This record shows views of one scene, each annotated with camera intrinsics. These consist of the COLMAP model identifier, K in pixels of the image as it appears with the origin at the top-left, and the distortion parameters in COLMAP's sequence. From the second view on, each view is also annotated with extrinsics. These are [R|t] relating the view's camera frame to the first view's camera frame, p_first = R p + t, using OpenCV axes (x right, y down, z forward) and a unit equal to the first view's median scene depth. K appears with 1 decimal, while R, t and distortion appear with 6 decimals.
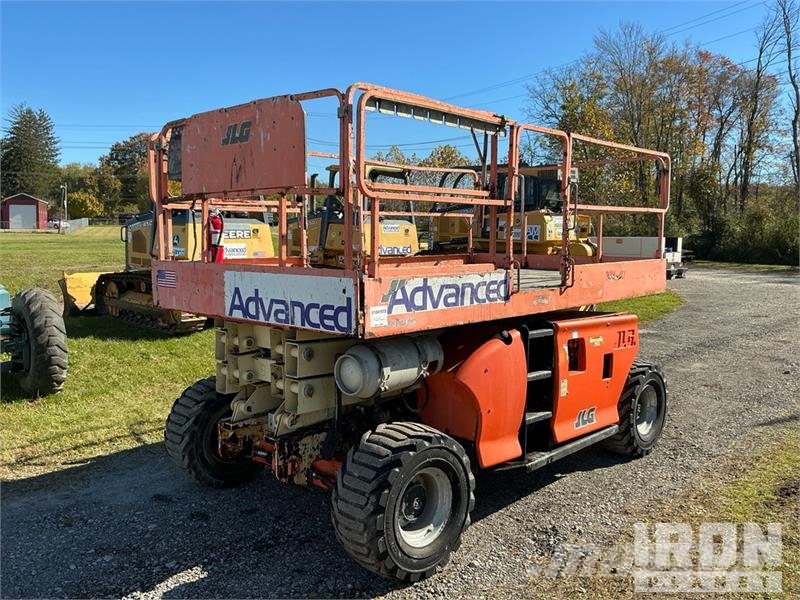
lens RADIAL K [[665.0, 0, 397.7], [0, 665.0, 295.4], [0, 0, 1]] dist [0.126908, -0.267184]
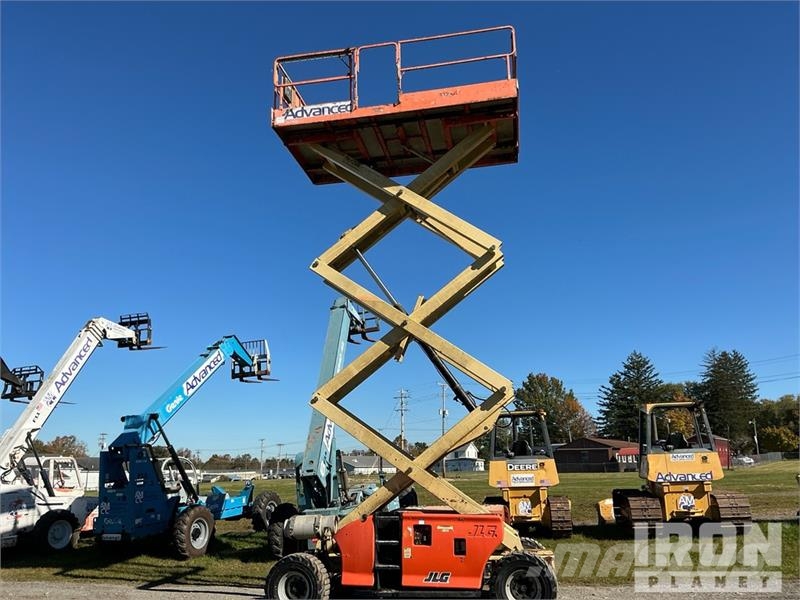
lens RADIAL K [[665.0, 0, 397.7], [0, 665.0, 295.4], [0, 0, 1]] dist [0.126908, -0.267184]
pose [[0.542222, -0.241362, -0.804823, 2.213340], [-0.045630, 0.947982, -0.315036, 0.065419], [0.838996, 0.207543, 0.503003, -0.075261]]
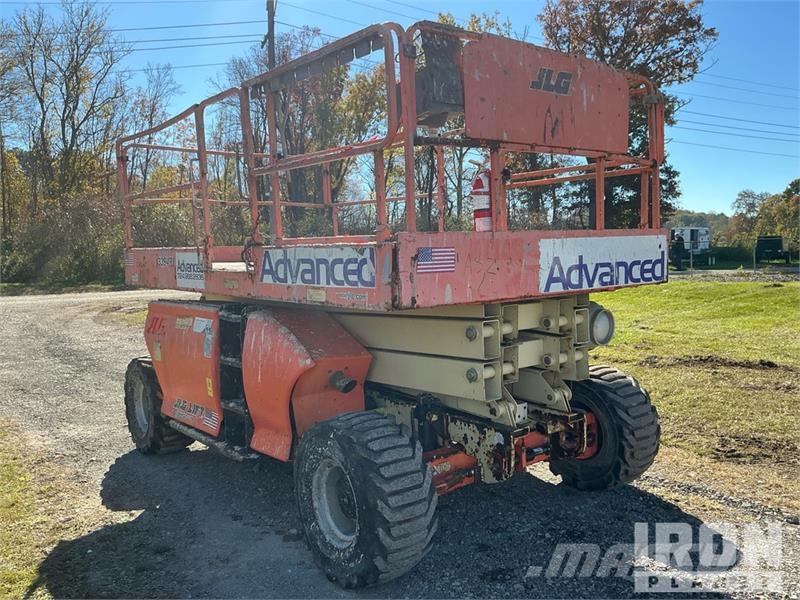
lens RADIAL K [[665.0, 0, 397.7], [0, 665.0, 295.4], [0, 0, 1]] dist [0.126908, -0.267184]
pose [[0.143839, -0.077420, 0.986568, -1.115038], [0.113615, 0.991635, 0.061253, -0.038452], [-0.983057, 0.103278, 0.151432, 1.053730]]
